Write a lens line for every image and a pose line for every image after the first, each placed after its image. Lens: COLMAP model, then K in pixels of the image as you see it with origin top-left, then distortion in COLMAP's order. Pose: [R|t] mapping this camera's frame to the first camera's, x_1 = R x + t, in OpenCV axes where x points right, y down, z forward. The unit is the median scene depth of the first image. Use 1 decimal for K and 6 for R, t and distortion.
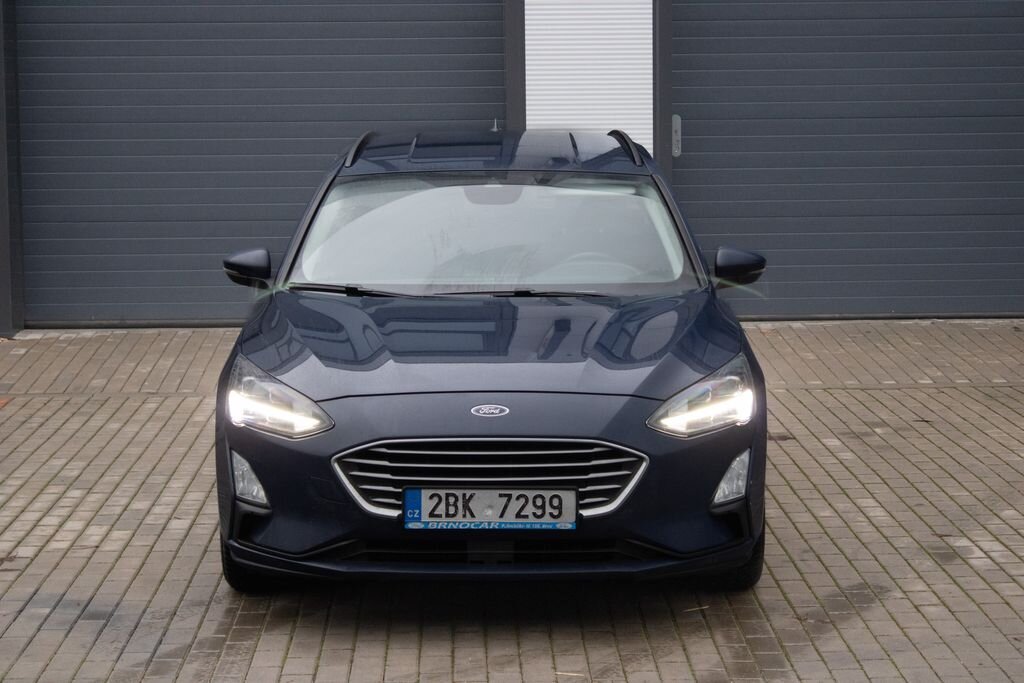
lens RADIAL K [[2498.3, 0, 513.7], [0, 2498.3, 336.1], [0, 0, 1]] dist [0.025120, 0.000000]
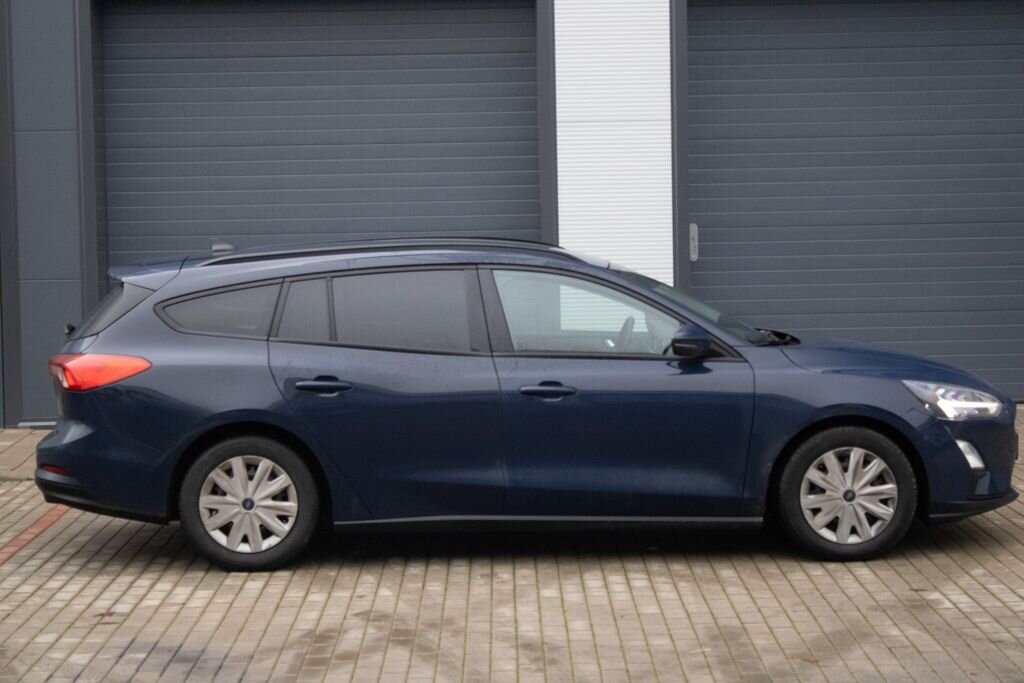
lens RADIAL K [[2370.4, 0, 512.9], [0, 2370.4, 344.0], [0, 0, 1]] dist [0.015330, 0.000000]
pose [[0.999777, -0.008029, -0.019544, 0.008090], [0.007323, 0.999328, -0.035918, 0.004809], [0.019820, 0.035767, 0.999164, -0.099601]]
